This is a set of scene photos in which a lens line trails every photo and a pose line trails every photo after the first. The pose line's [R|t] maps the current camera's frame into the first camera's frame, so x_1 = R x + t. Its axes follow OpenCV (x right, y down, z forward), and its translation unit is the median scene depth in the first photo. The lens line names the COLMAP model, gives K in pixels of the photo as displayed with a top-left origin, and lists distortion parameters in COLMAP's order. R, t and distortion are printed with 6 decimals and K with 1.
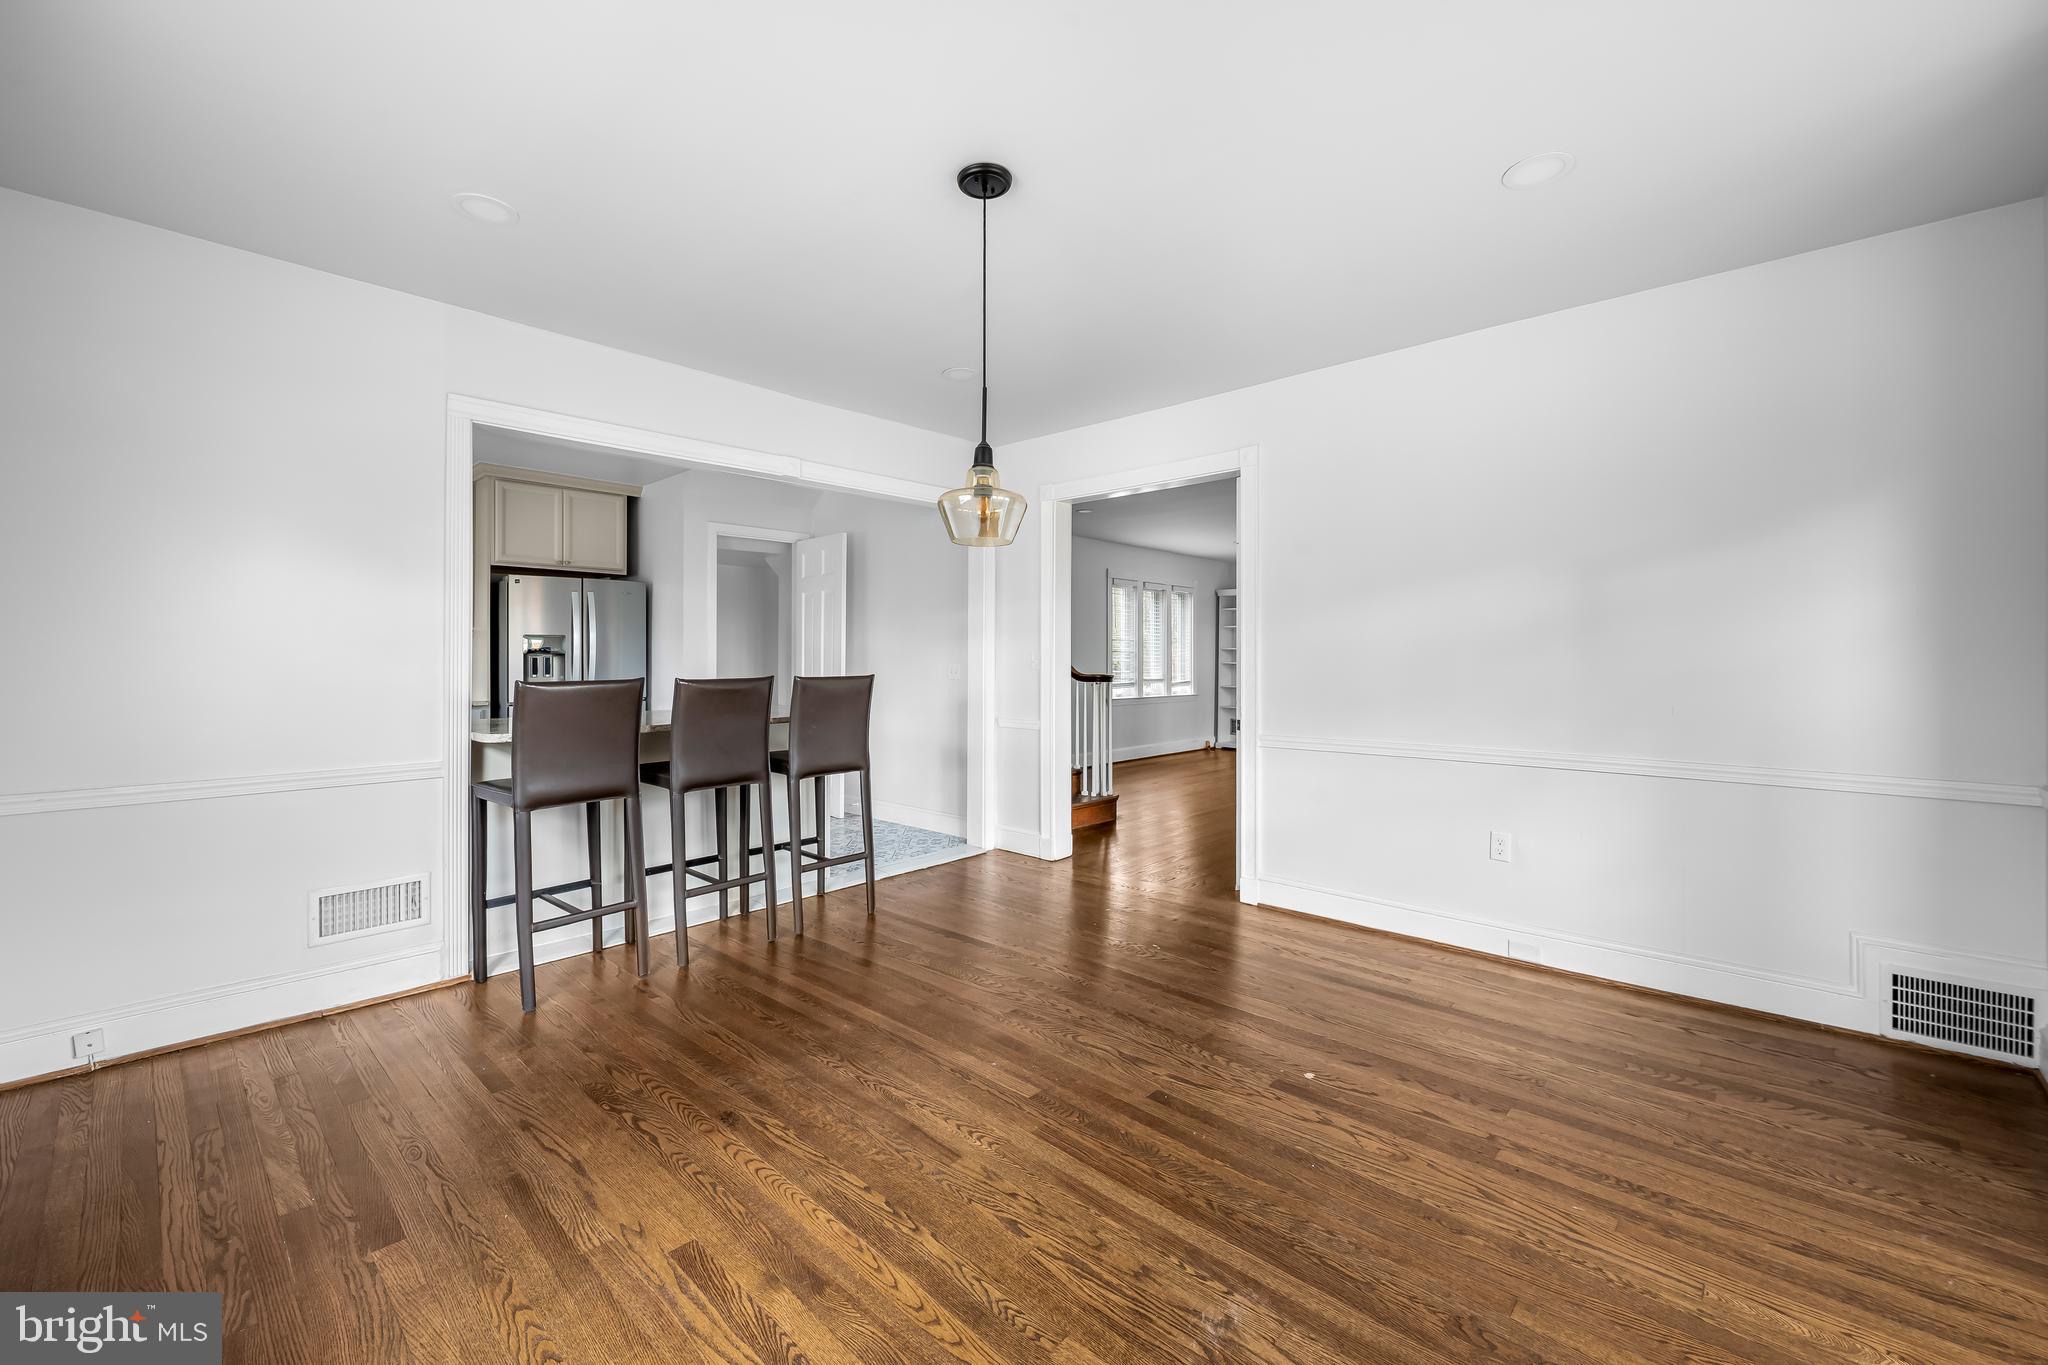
lens RADIAL K [[829.7, 0, 1027.1], [0, 829.7, 654.0], [0, 0, 1]] dist [-0.004861, 0.000138]
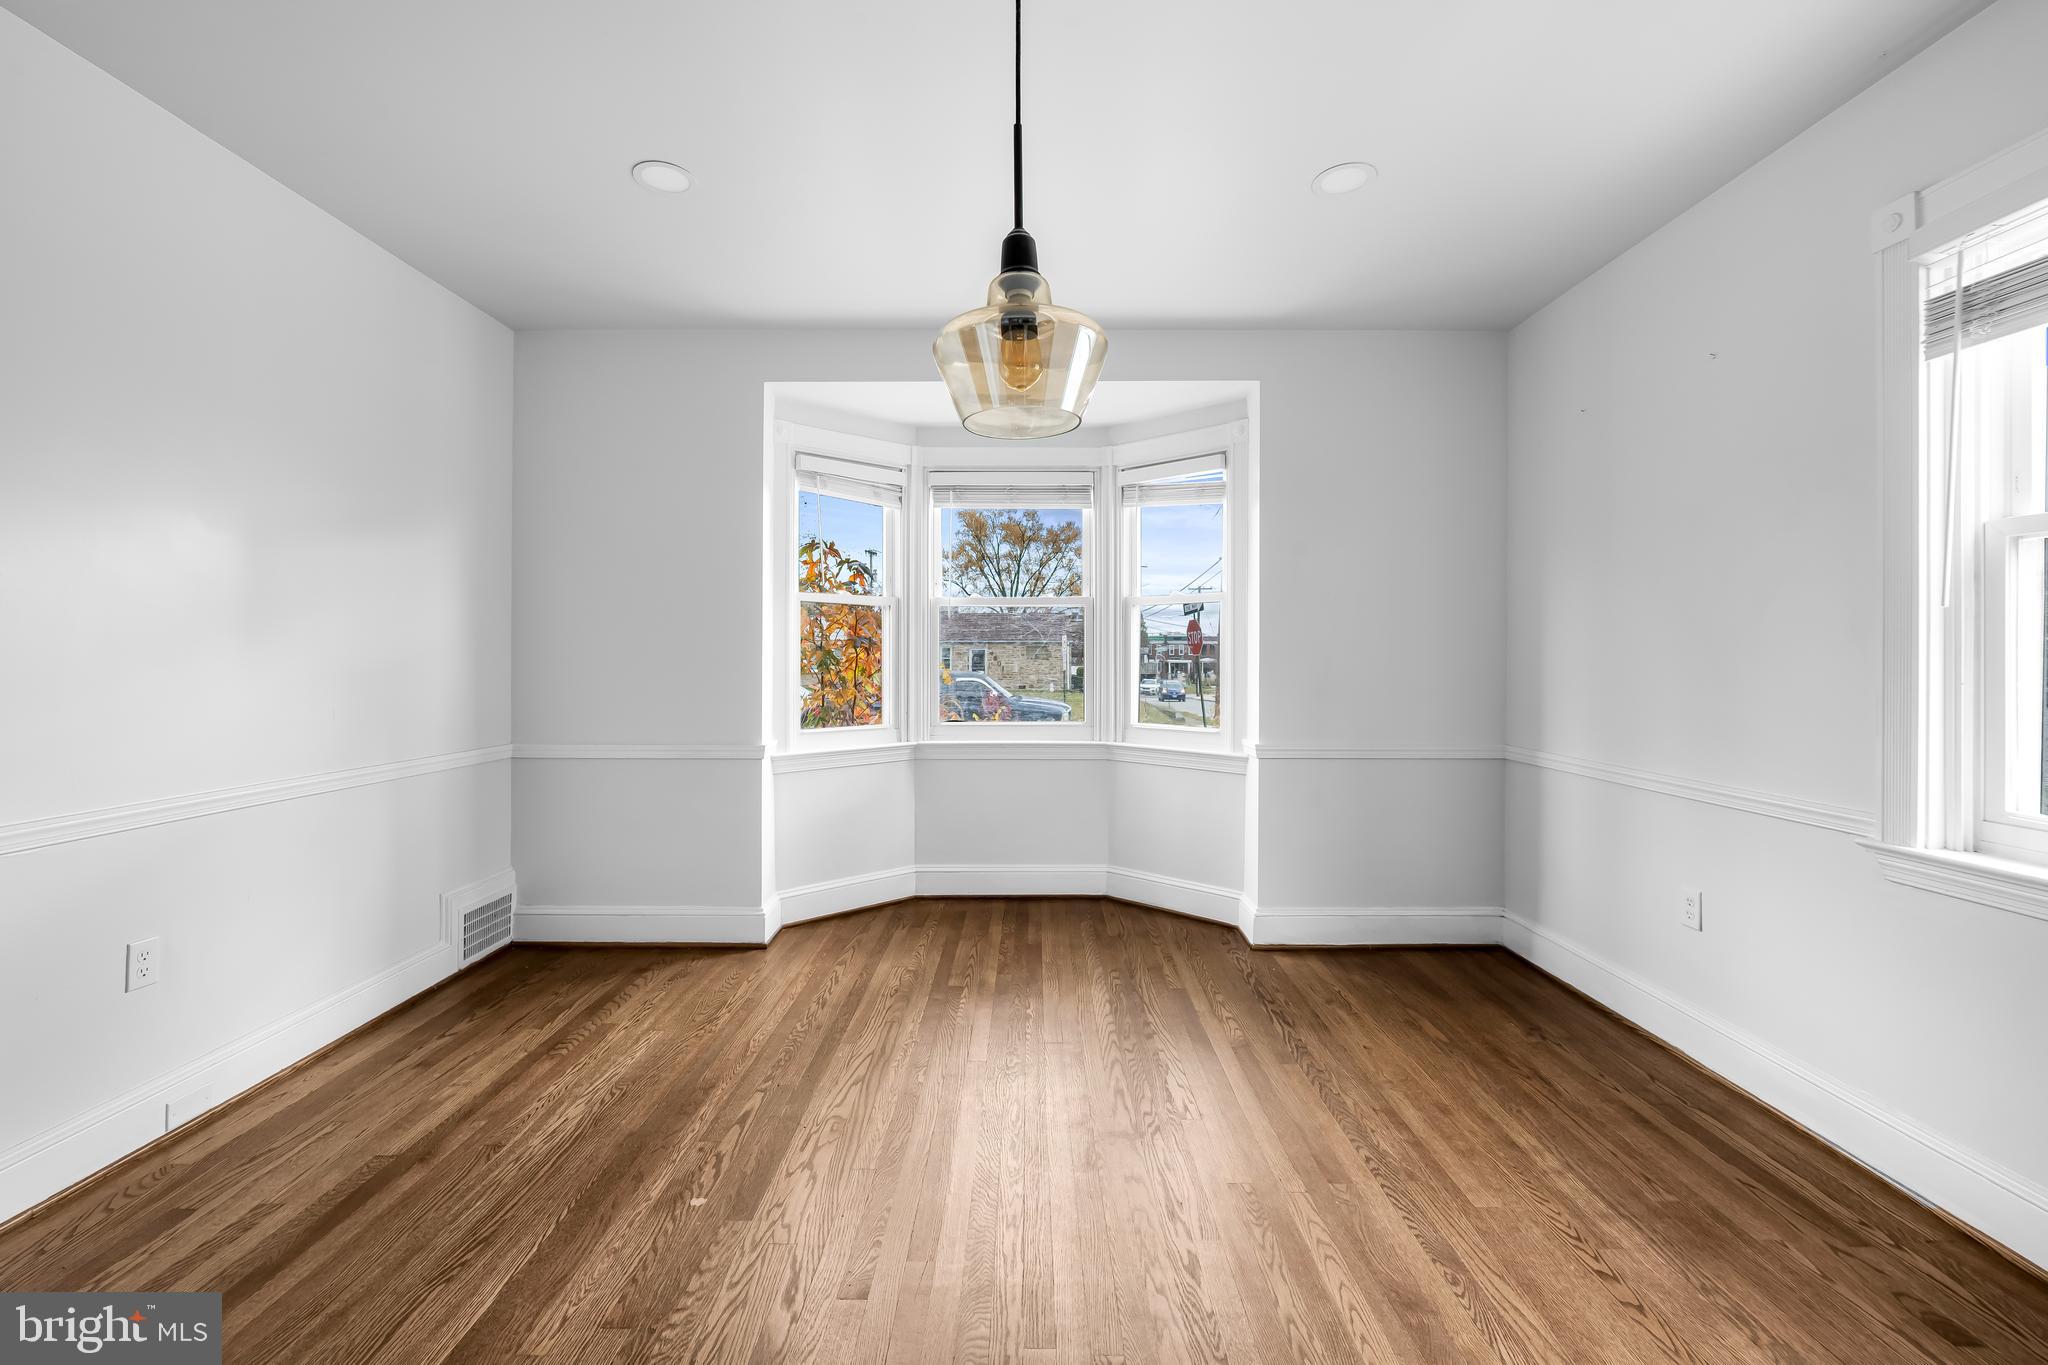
lens RADIAL K [[829.7, 0, 1027.1], [0, 829.7, 654.0], [0, 0, 1]] dist [-0.004861, 0.000138]
pose [[-0.676566, 0.001027, 0.736381, -0.435209], [-0.005719, 0.999962, -0.006649, 0.012278], [-0.736360, -0.008710, -0.676534, 1.342755]]
